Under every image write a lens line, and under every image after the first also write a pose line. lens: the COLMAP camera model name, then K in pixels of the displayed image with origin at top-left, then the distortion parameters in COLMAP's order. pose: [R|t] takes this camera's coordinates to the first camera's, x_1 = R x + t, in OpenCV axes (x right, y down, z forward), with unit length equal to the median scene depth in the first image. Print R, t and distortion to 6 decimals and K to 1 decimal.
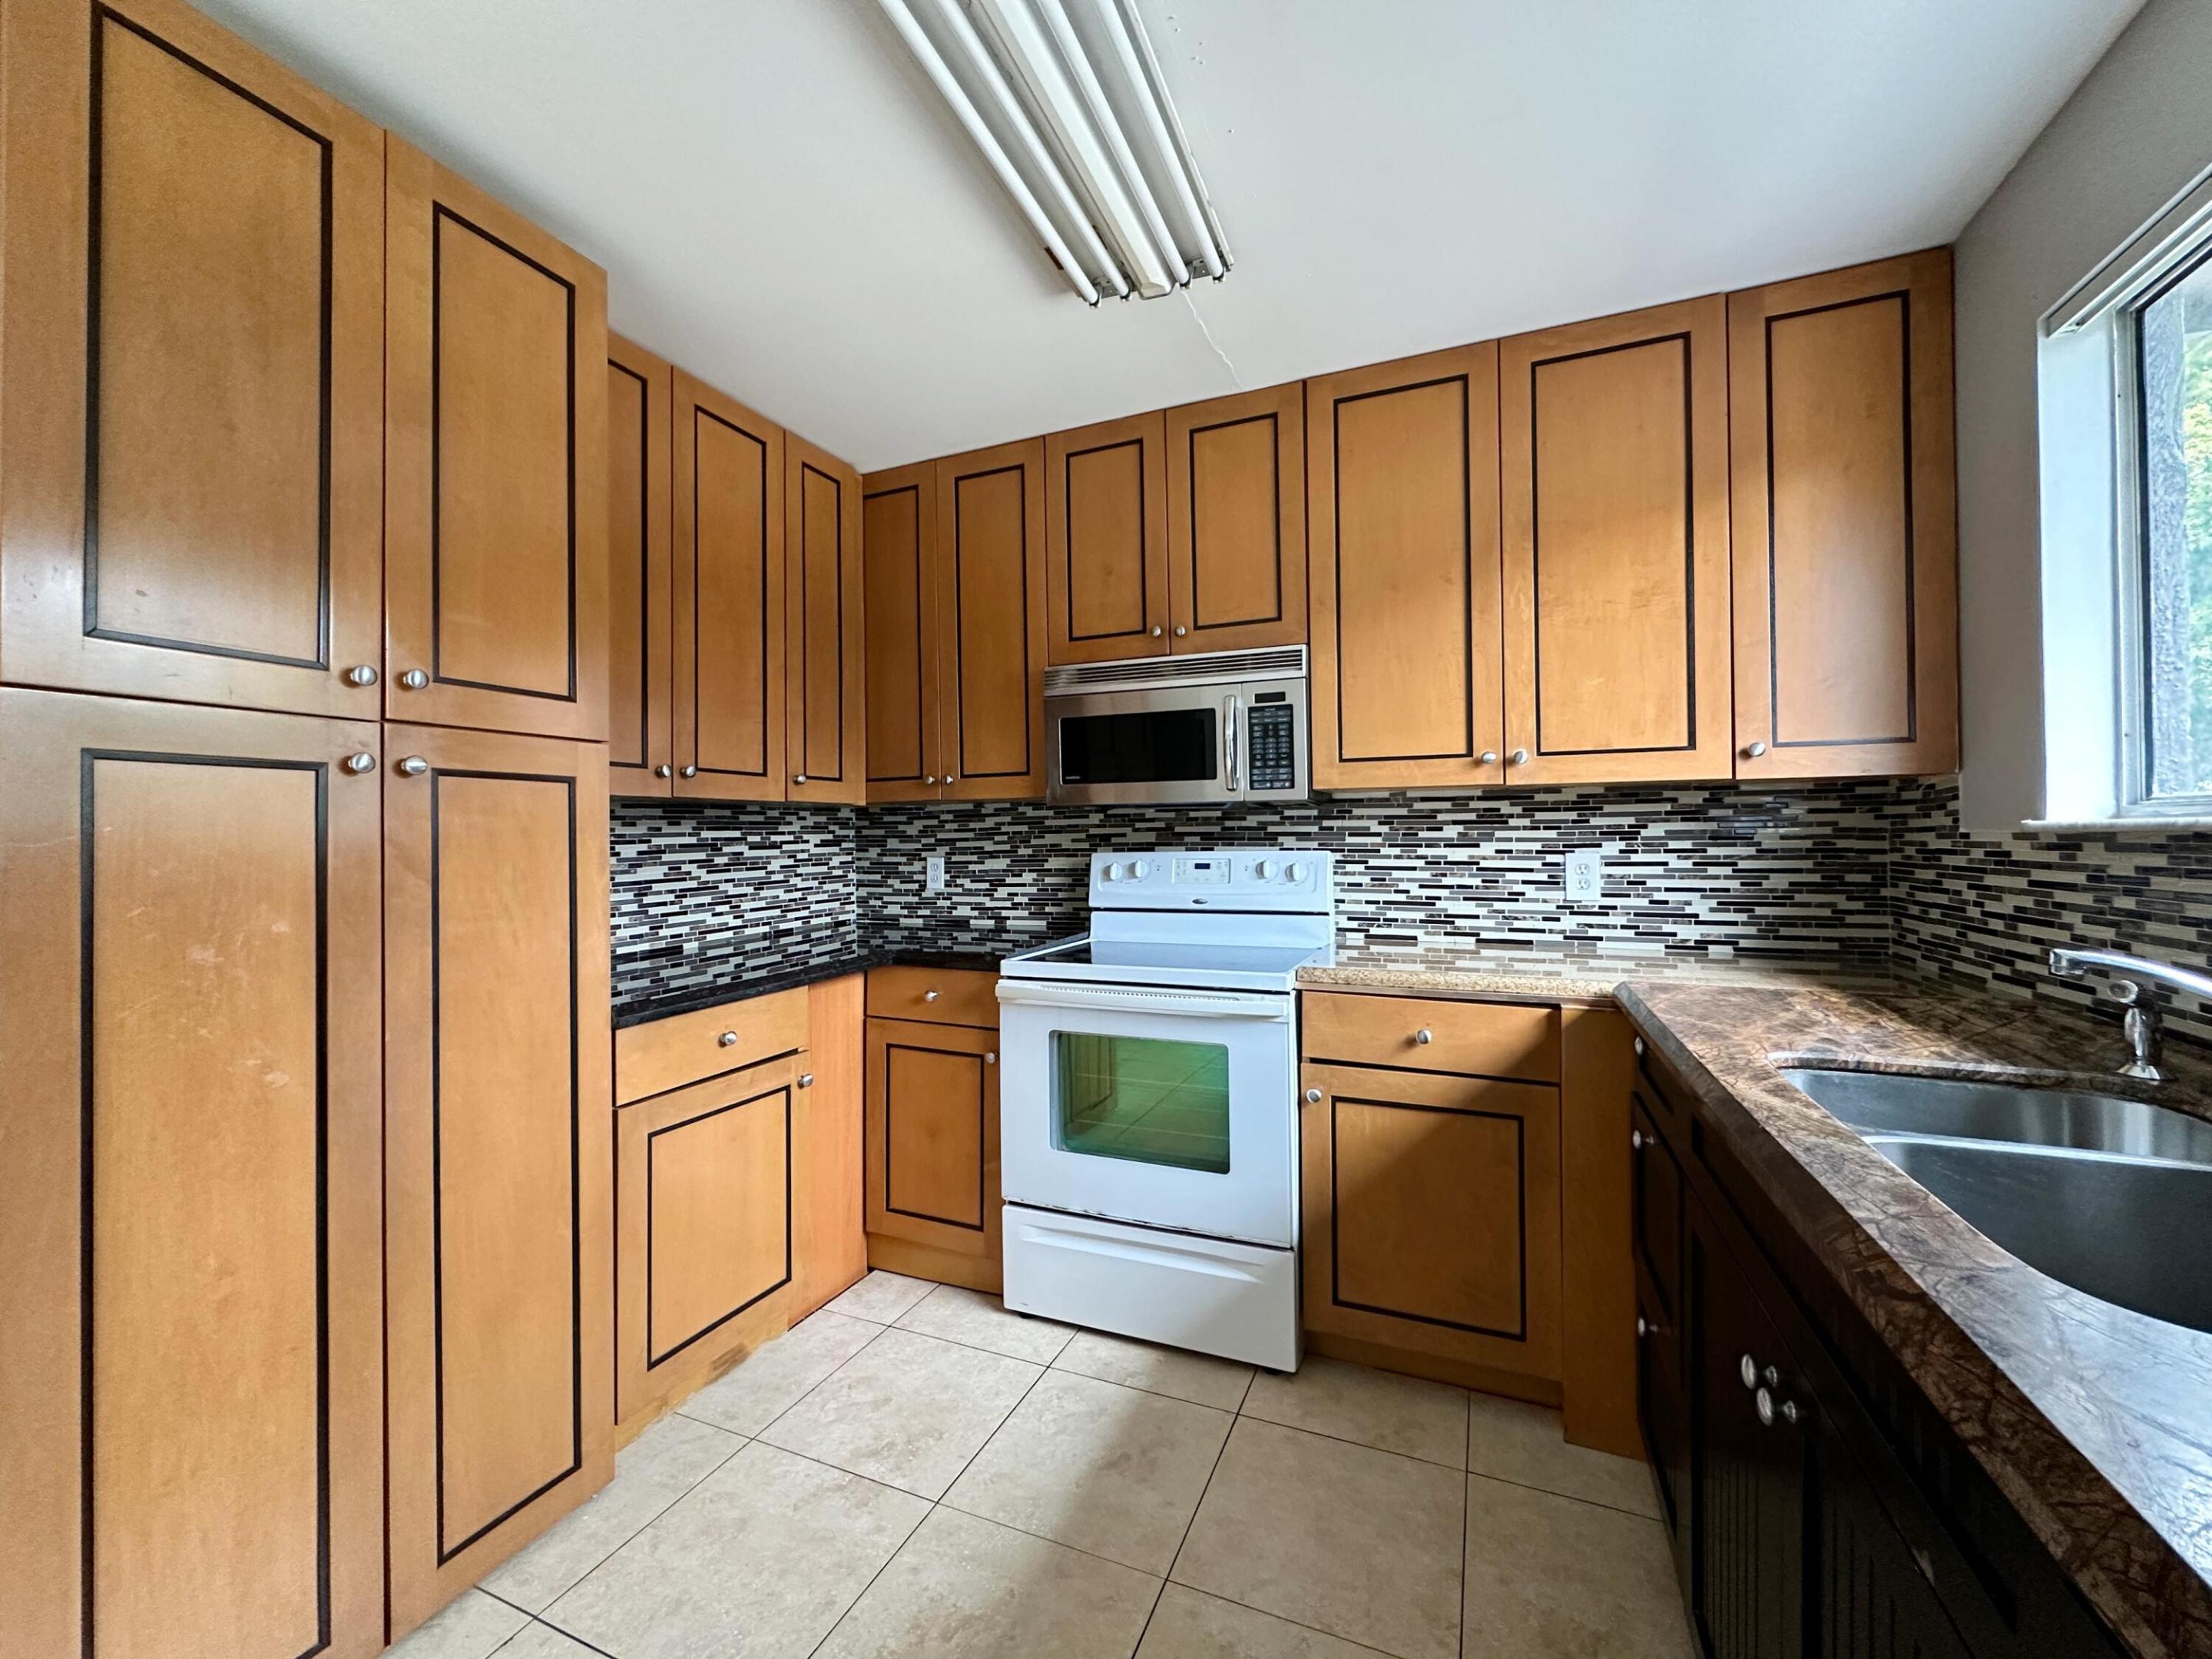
lens RADIAL K [[869.9, 0, 1138.5], [0, 869.9, 819.1], [0, 0, 1]] dist [-0.001021, -0.000121]
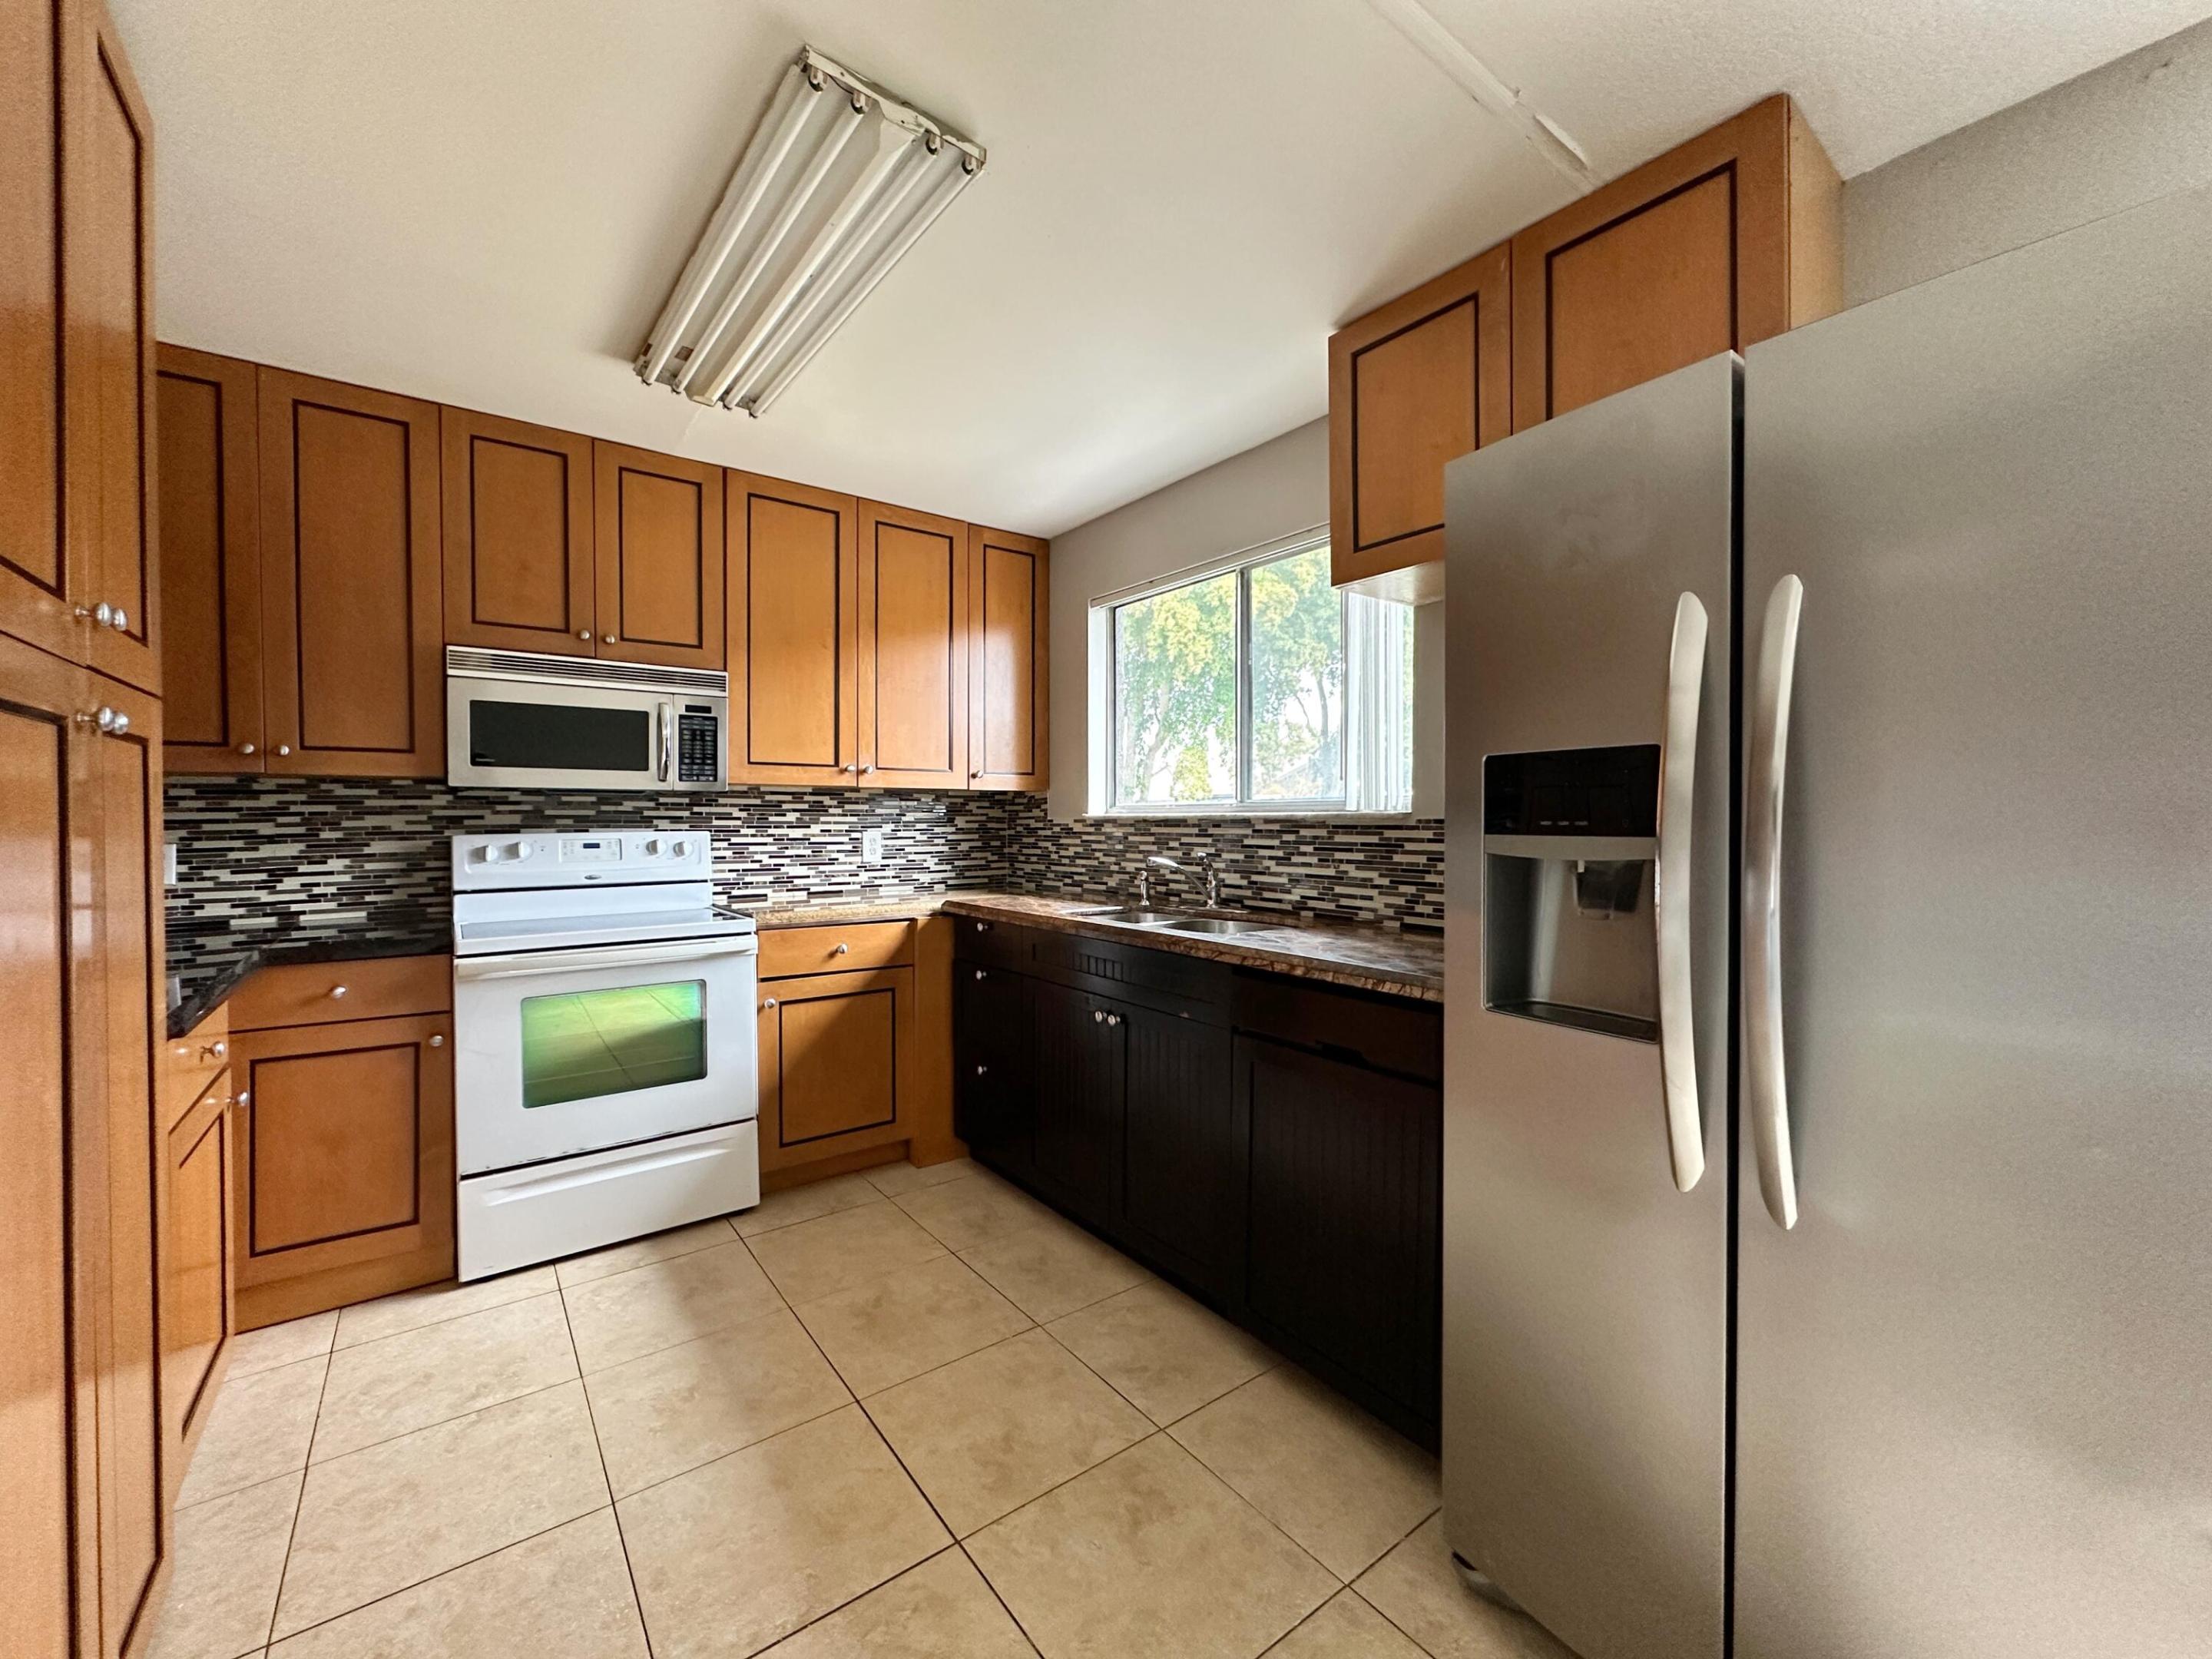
lens RADIAL K [[891.3, 0, 1099.3], [0, 891.3, 787.7], [0, 0, 1]] dist [-0.005315, 0.000490]
pose [[0.503416, 0.038205, 0.863199, -0.663861], [-0.018776, 0.999270, -0.033278, 0.006248], [-0.863840, 0.000545, 0.503766, -0.155416]]
